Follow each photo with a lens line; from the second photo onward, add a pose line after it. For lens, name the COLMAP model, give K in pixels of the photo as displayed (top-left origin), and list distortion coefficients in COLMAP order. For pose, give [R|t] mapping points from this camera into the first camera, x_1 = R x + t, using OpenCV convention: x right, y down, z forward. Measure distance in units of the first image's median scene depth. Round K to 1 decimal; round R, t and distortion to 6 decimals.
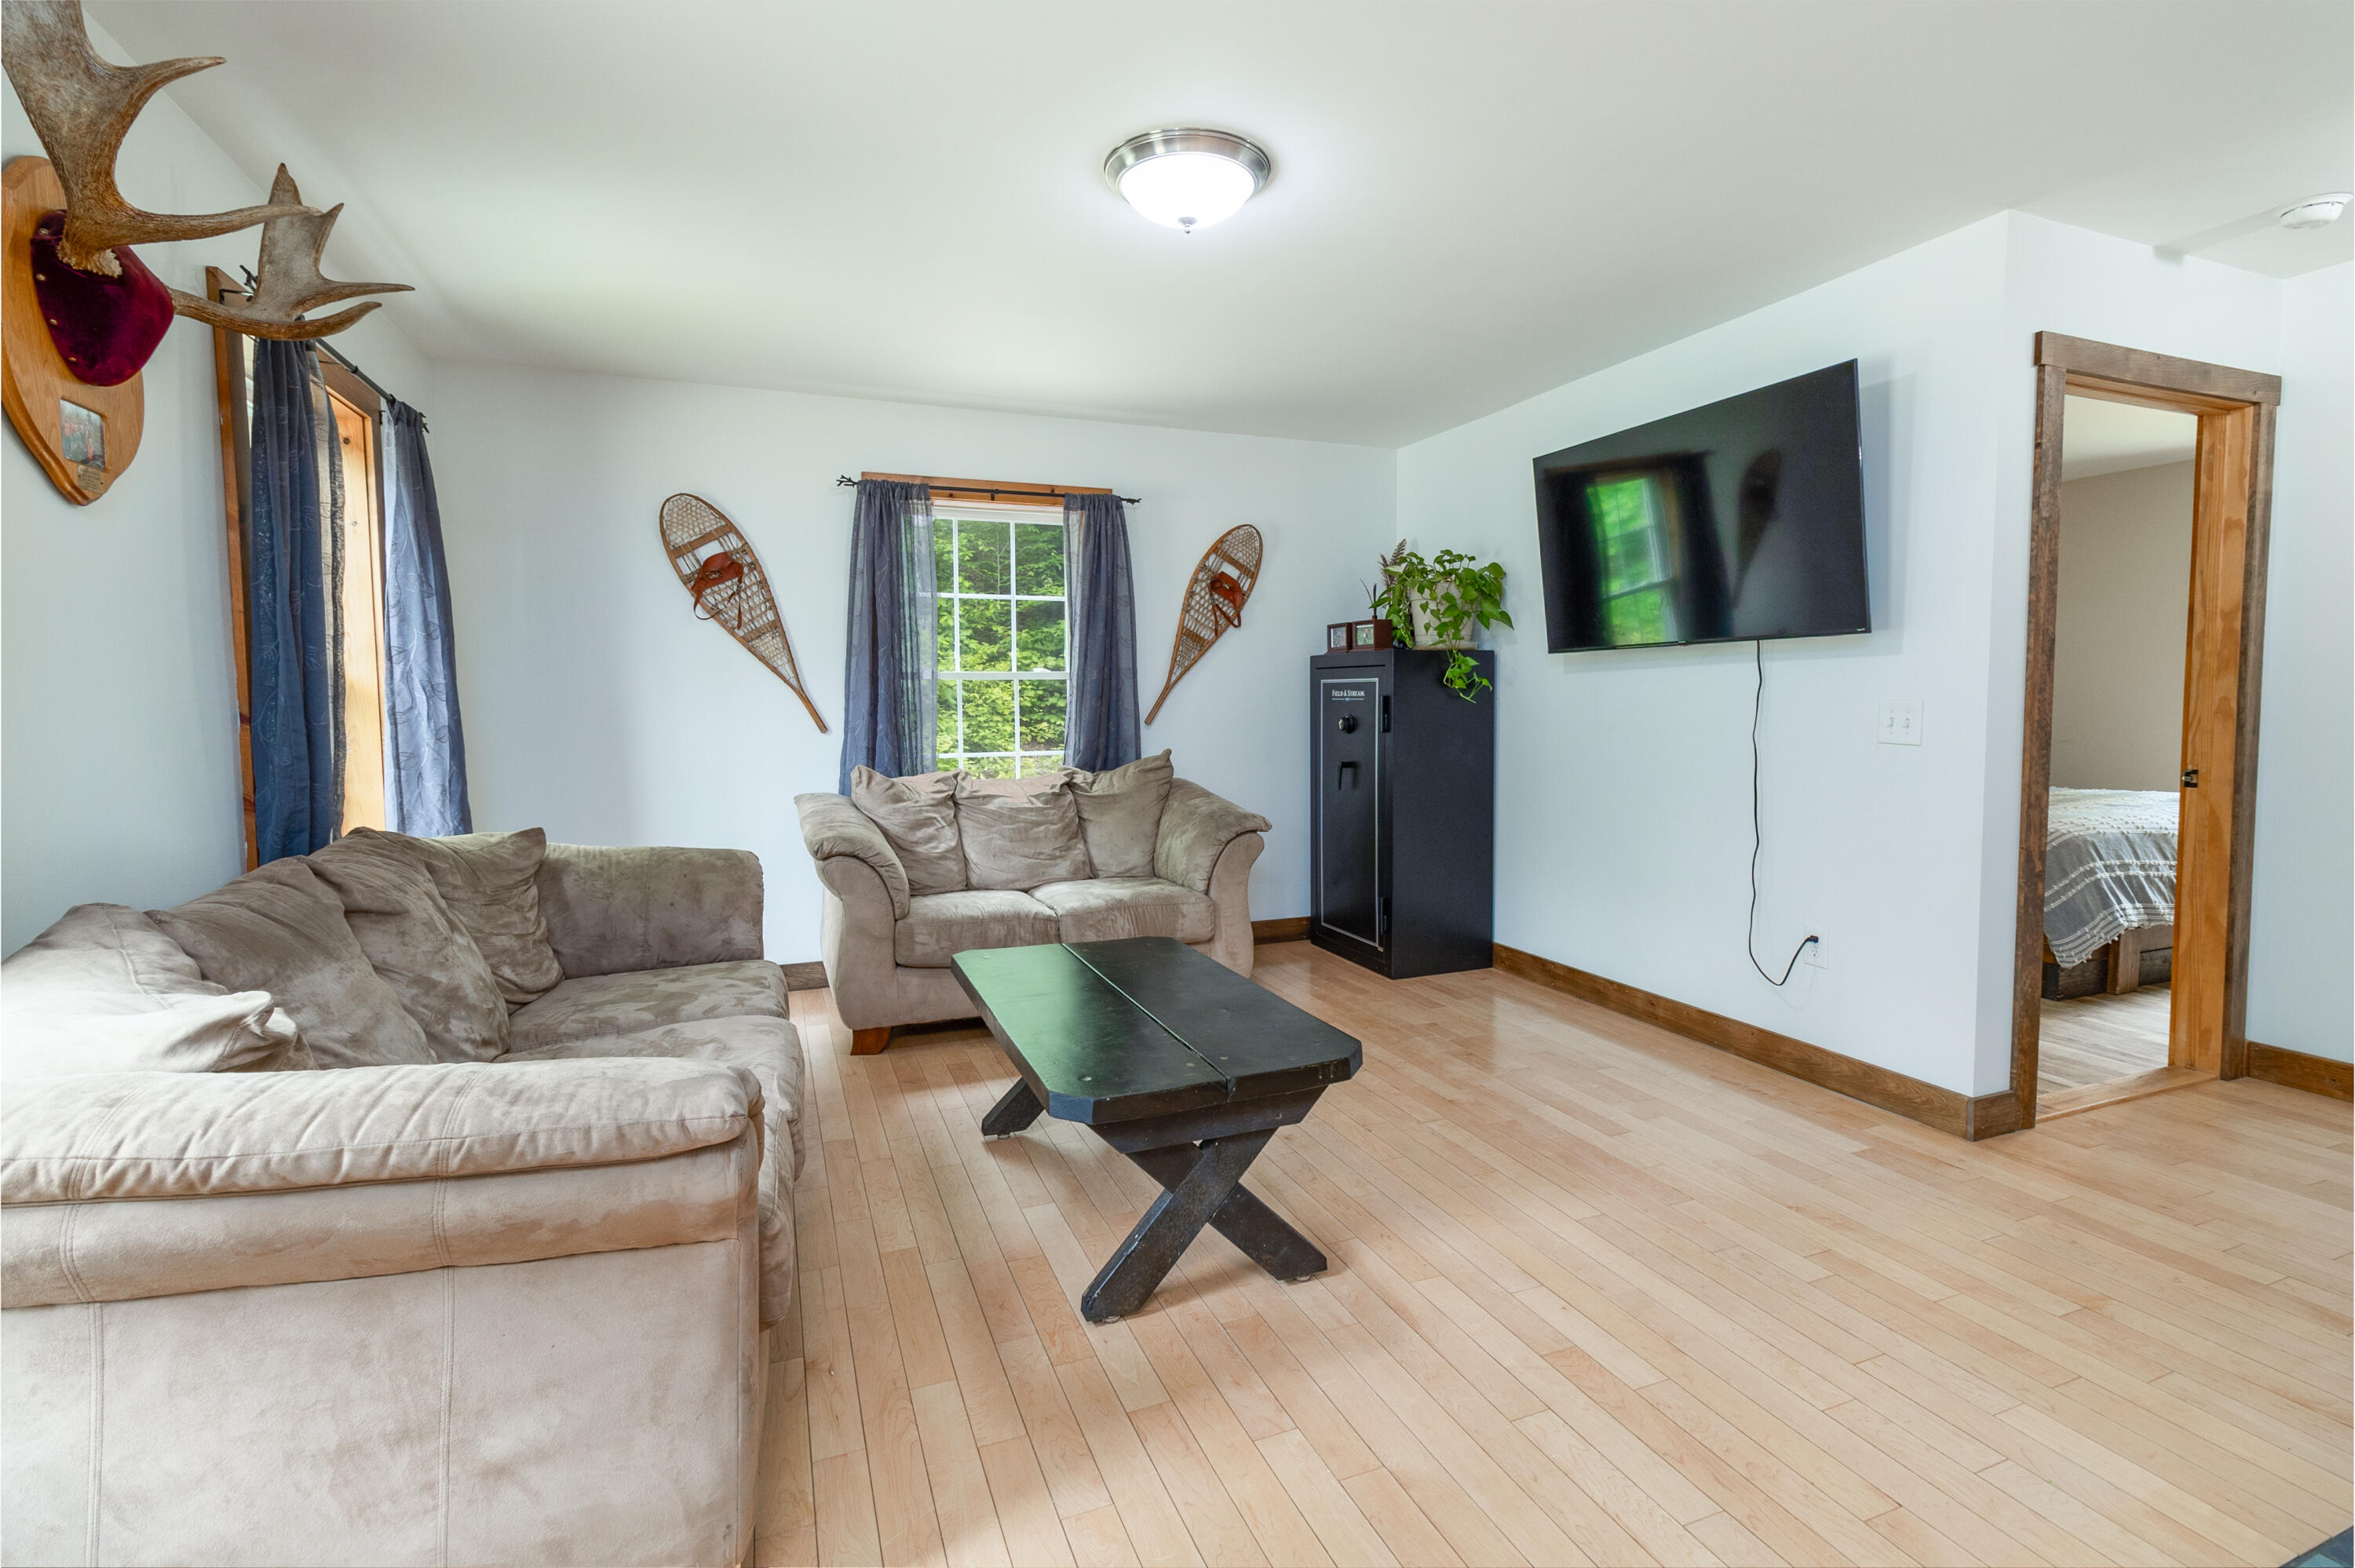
lens RADIAL K [[1078.0, 0, 1182.9], [0, 1078.0, 765.0], [0, 0, 1]] dist [0.002882, -0.000538]
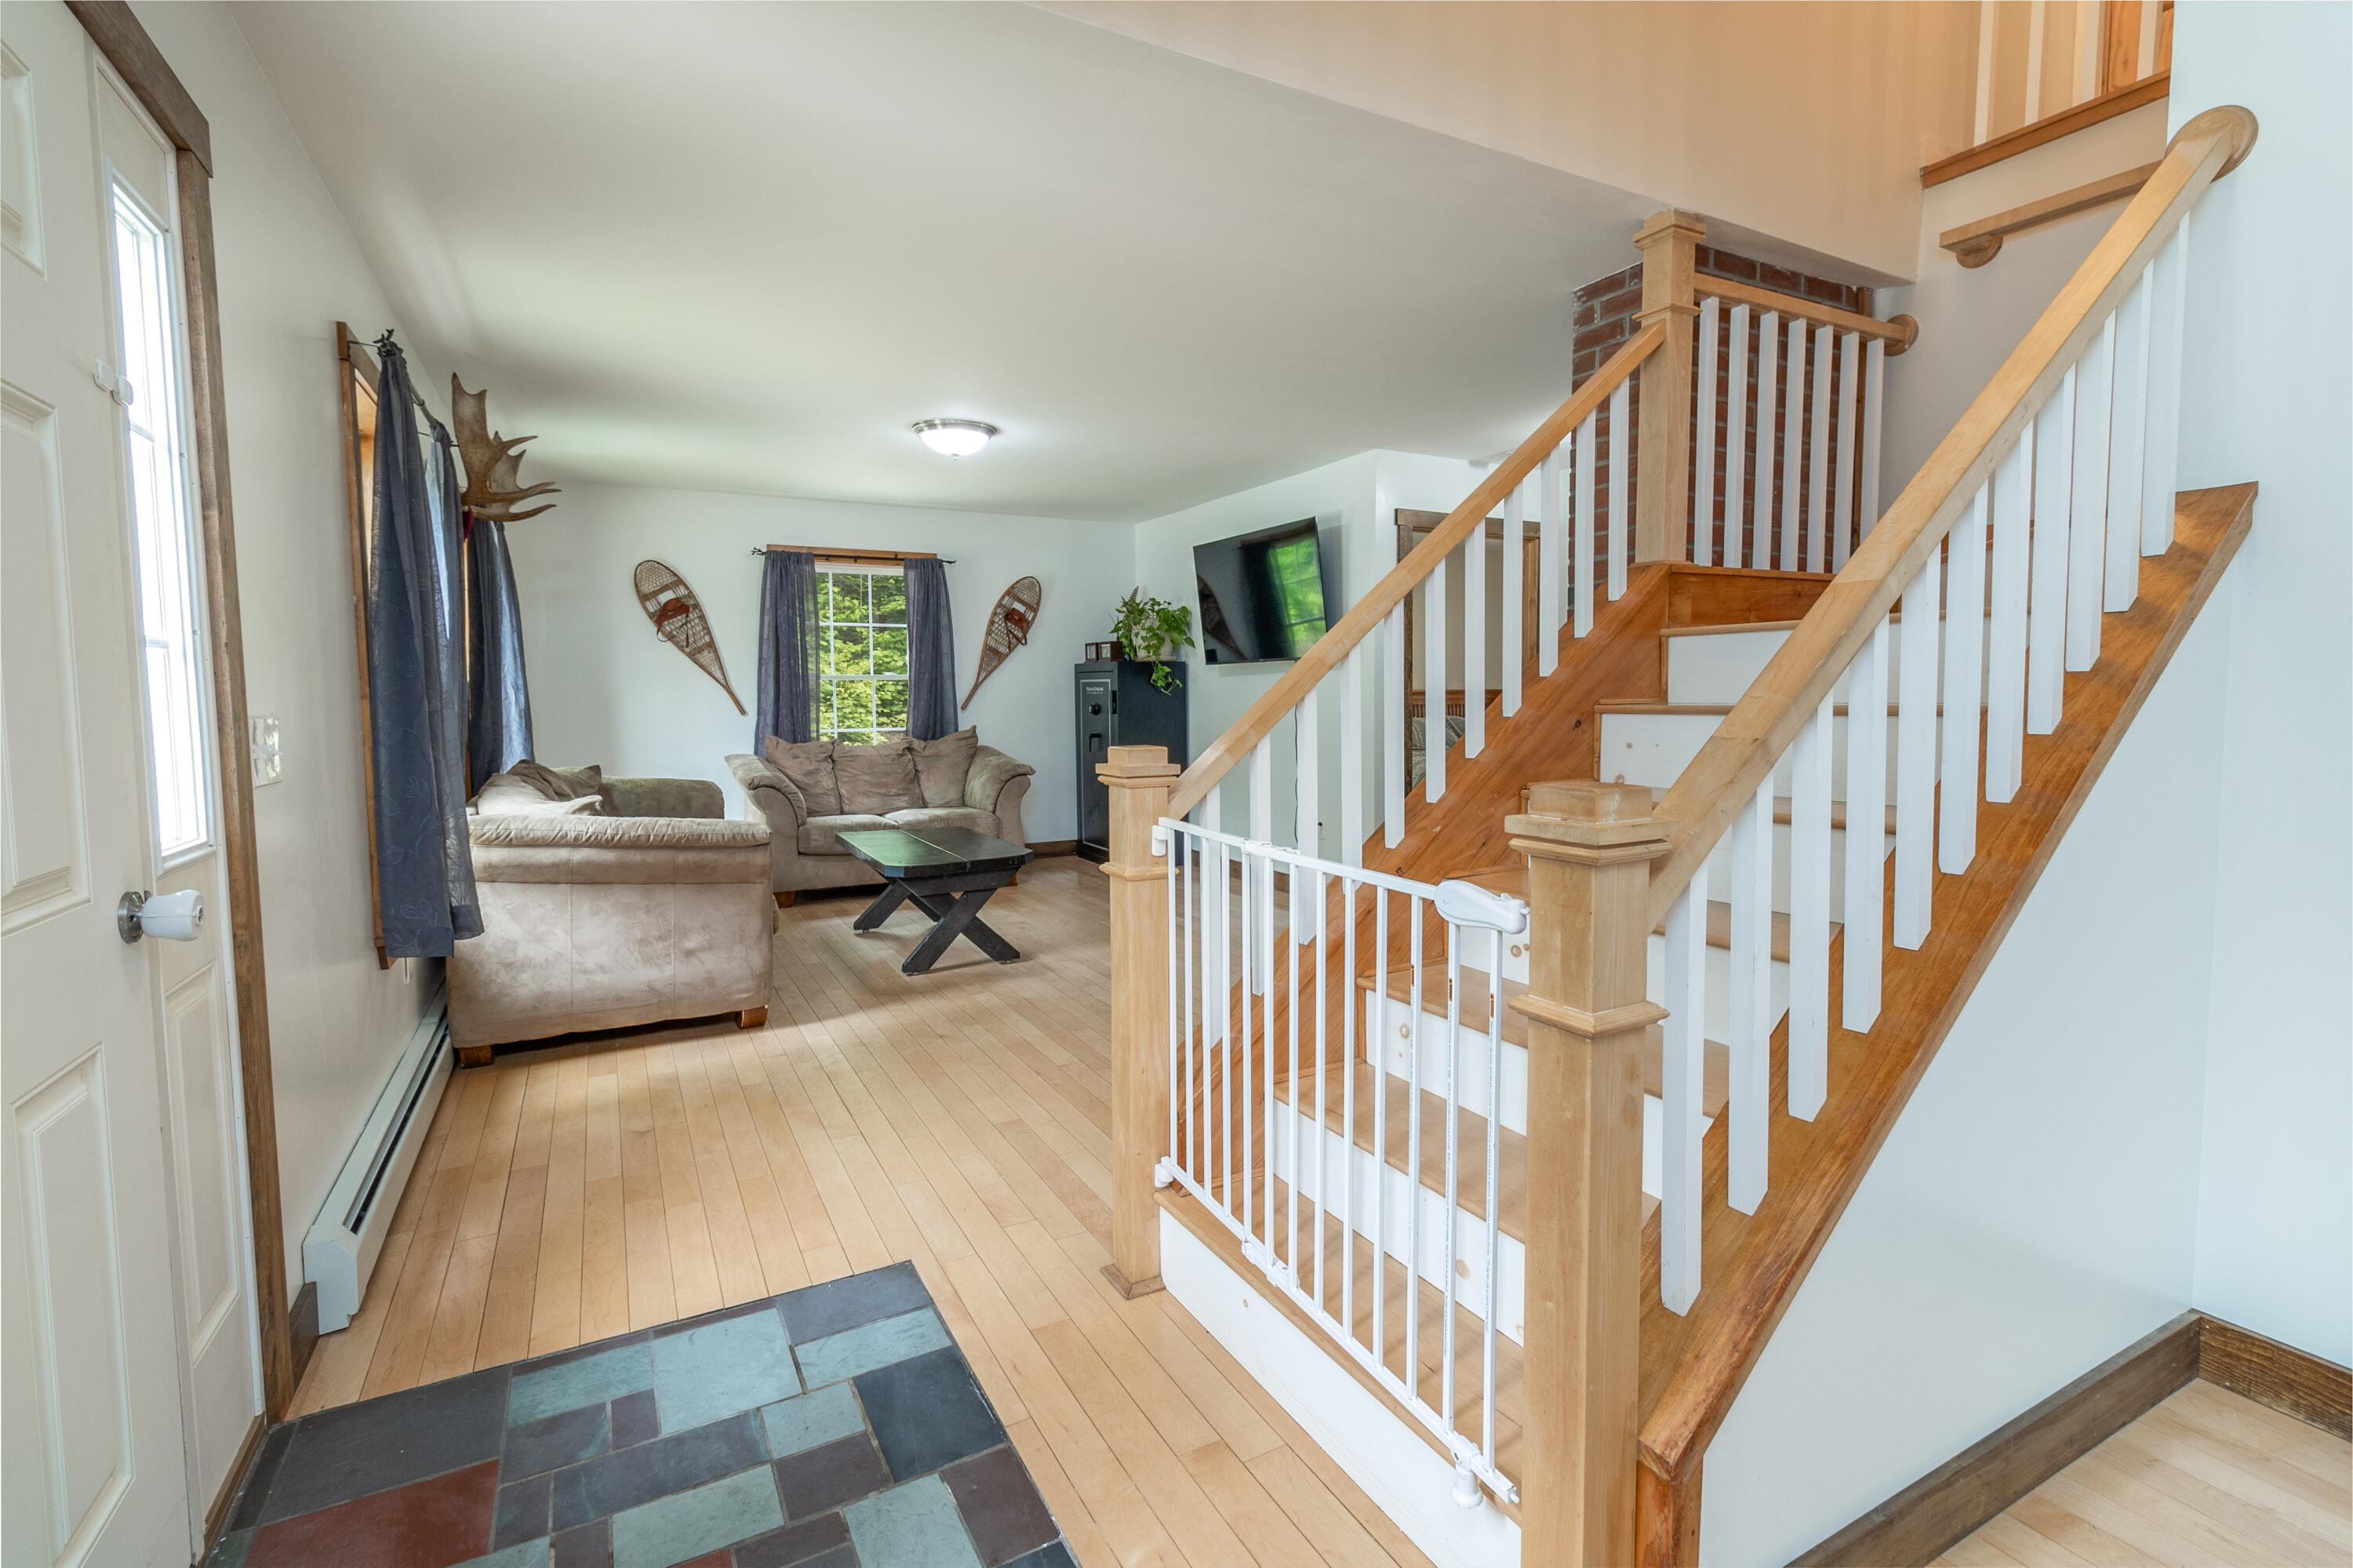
lens RADIAL K [[1077.2, 0, 1177.7], [0, 1077.2, 764.5], [0, 0, 1]] dist [0.002882, -0.000538]
pose [[0.993367, -0.008442, 0.114674, 0.104859], [0.007759, 0.999949, 0.006399, 0.035834], [-0.114722, -0.005467, 0.993383, -0.603060]]
